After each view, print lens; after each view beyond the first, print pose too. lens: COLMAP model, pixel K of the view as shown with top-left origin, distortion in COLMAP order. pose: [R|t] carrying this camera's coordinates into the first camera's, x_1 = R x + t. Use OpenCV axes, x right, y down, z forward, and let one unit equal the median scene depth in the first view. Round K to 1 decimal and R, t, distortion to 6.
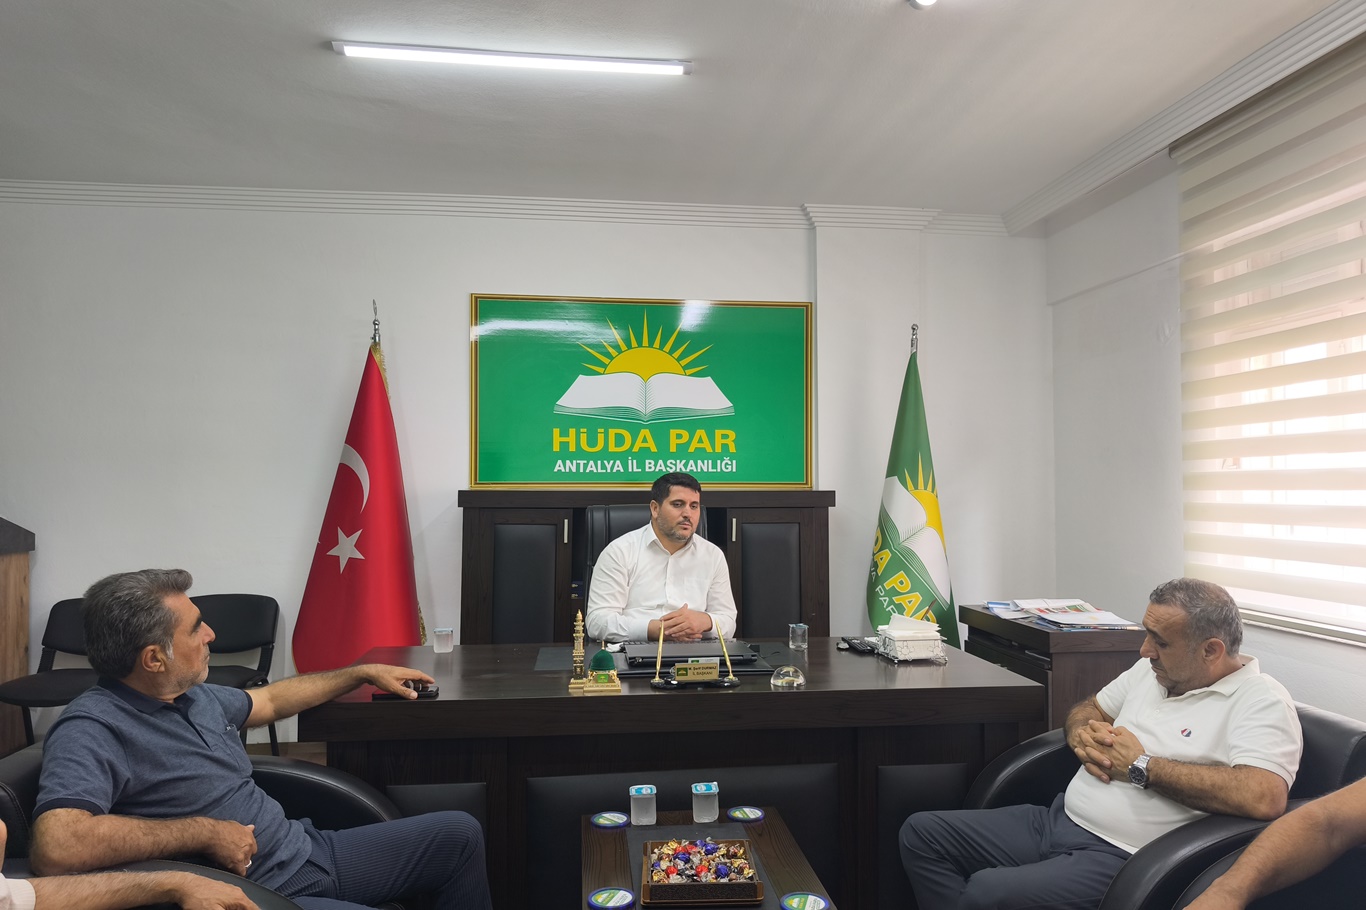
lens RADIAL K [[824.1, 0, 685.2], [0, 824.1, 493.9], [0, 0, 1]] dist [0.006449, 0.000410]
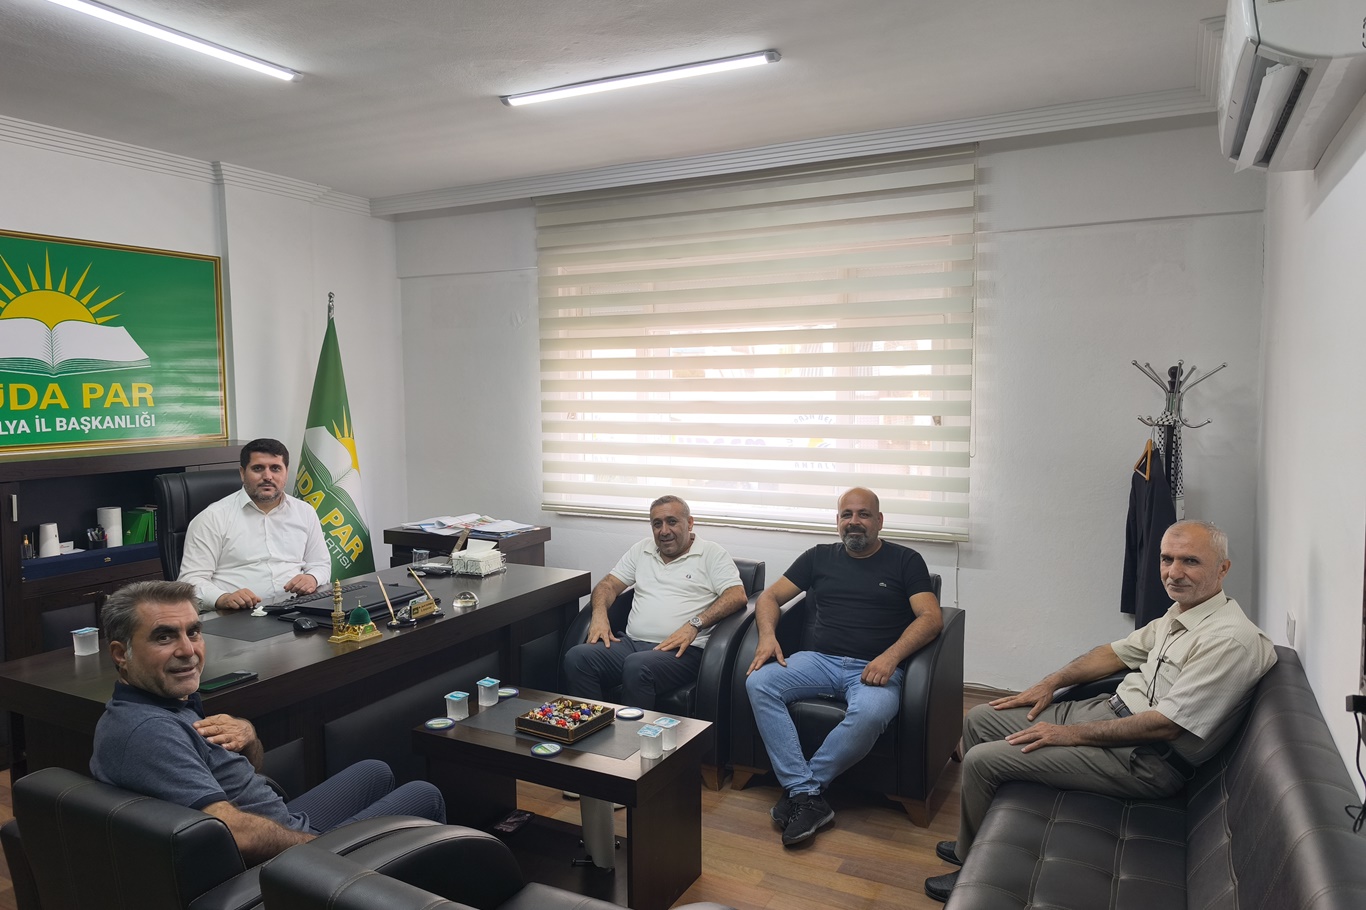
lens RADIAL K [[920.2, 0, 683.0], [0, 920.2, 455.0], [0, 0, 1]] dist [0.000672, -0.000243]
pose [[0.553768, -0.069715, 0.829747, -0.502490], [0.023092, 0.997391, 0.068389, -0.053967], [-0.832350, -0.018711, 0.553934, -0.112877]]
